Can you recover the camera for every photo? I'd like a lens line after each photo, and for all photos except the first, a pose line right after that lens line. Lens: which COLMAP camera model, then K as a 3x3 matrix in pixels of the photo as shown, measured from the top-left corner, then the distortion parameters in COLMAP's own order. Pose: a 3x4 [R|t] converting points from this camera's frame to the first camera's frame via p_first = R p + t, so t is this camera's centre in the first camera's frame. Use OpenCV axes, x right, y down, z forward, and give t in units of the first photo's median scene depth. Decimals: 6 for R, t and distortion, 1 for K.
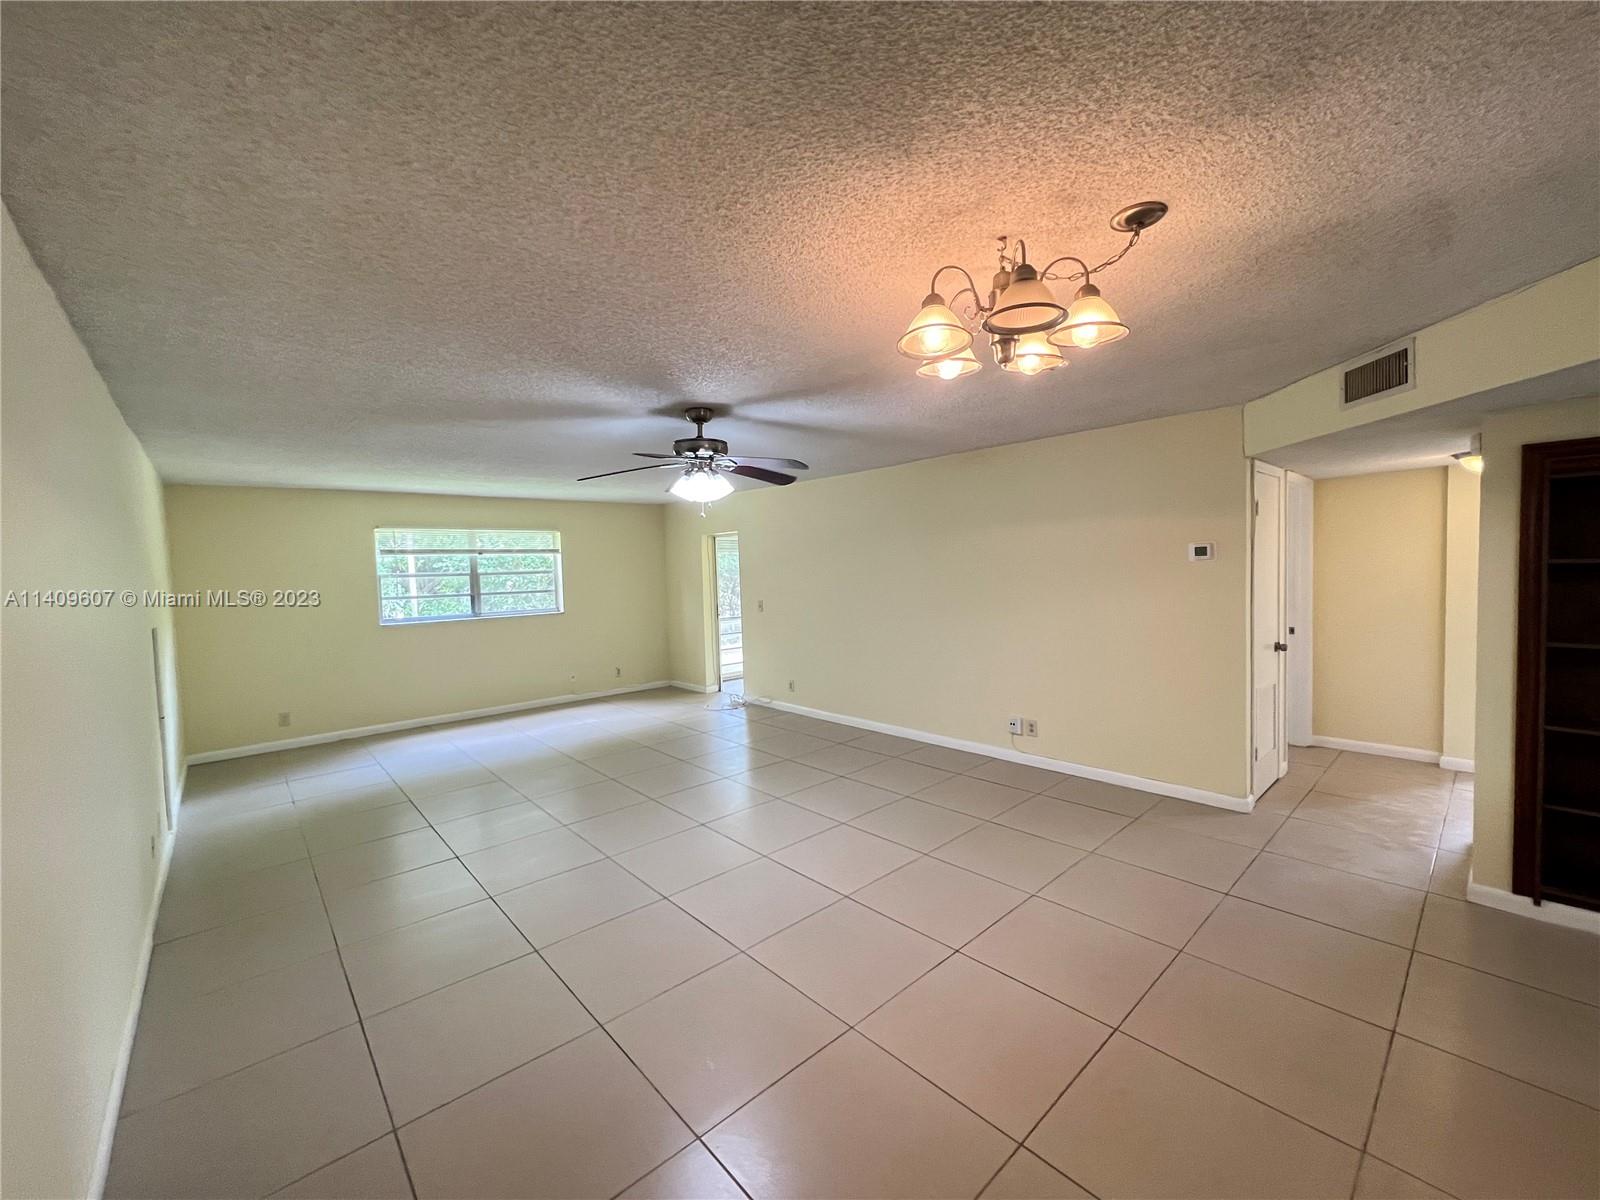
lens RADIAL K [[638.6, 0, 799.4], [0, 638.6, 595.4], [0, 0, 1]] dist [-0.000405, 0.000286]
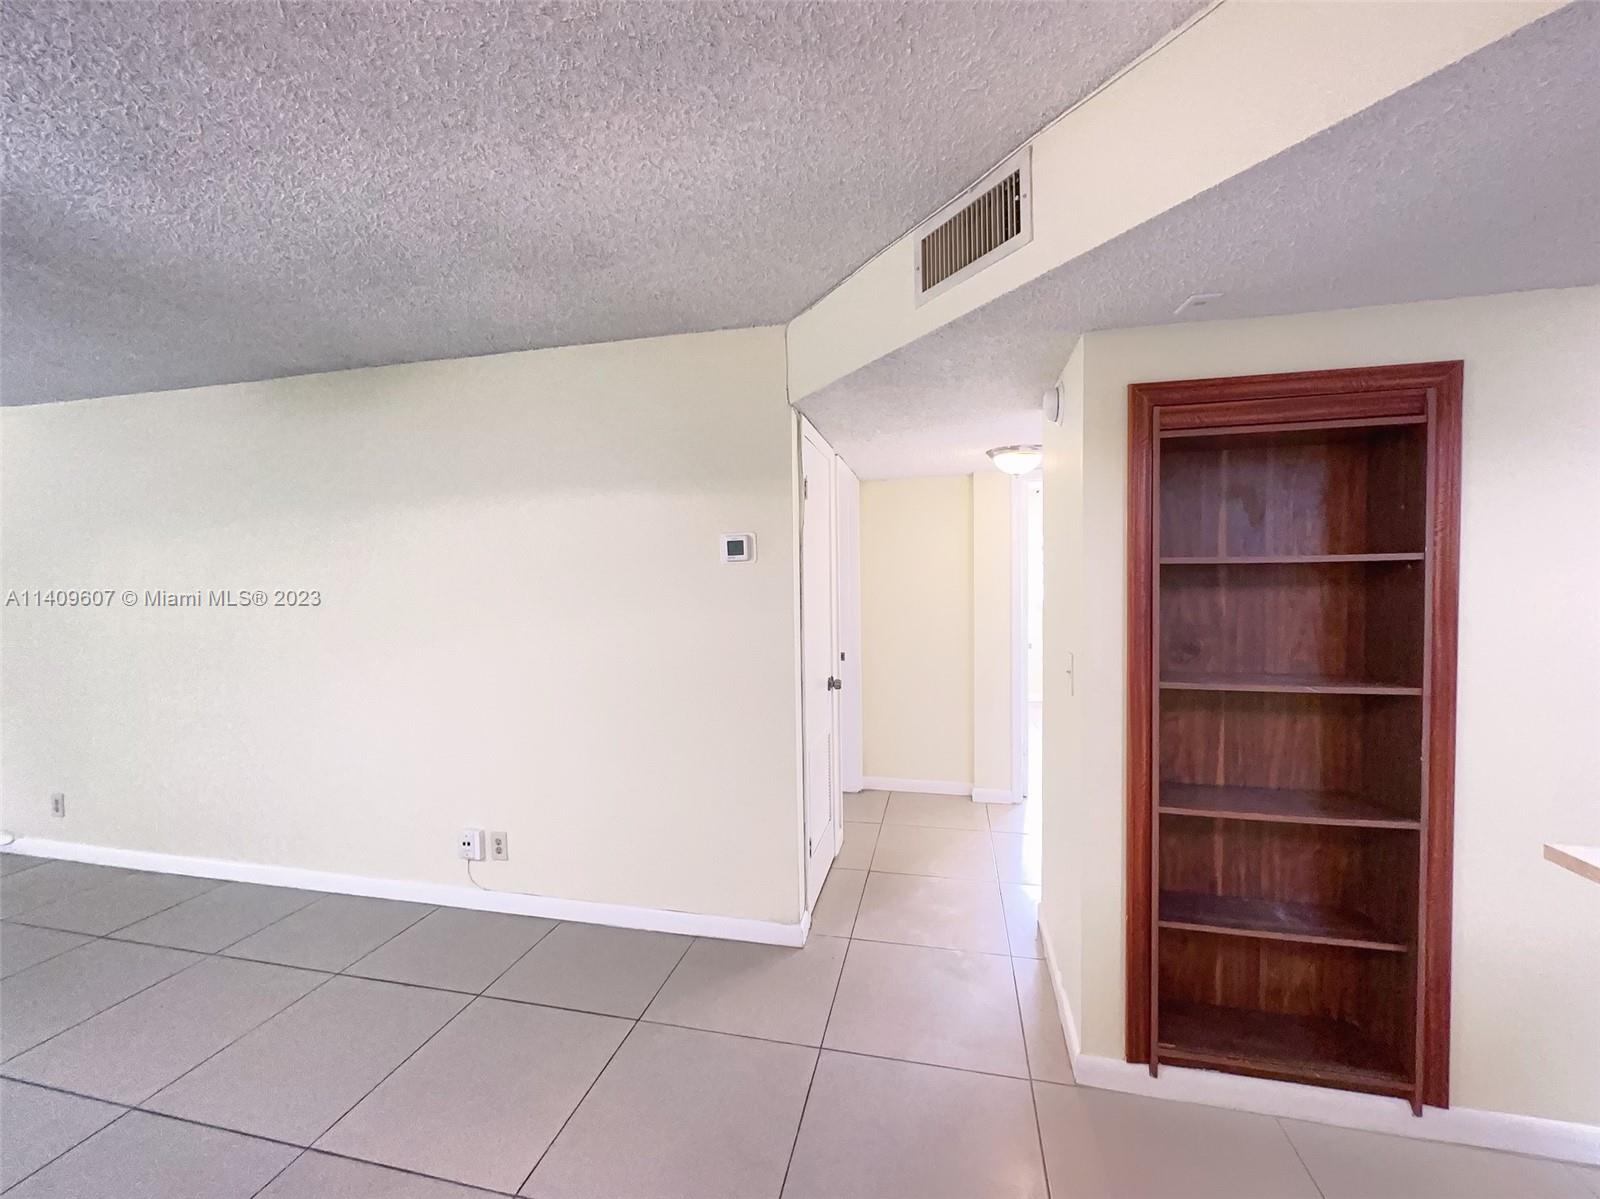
lens RADIAL K [[638.6, 0, 799.4], [0, 638.6, 594.9], [0, 0, 1]] dist [-0.000405, 0.000286]
pose [[0.821528, 0.003535, 0.570157, 0.316787], [0.014674, 0.999518, -0.027341, -0.003706], [-0.569979, 0.030828, 0.821080, 0.439132]]
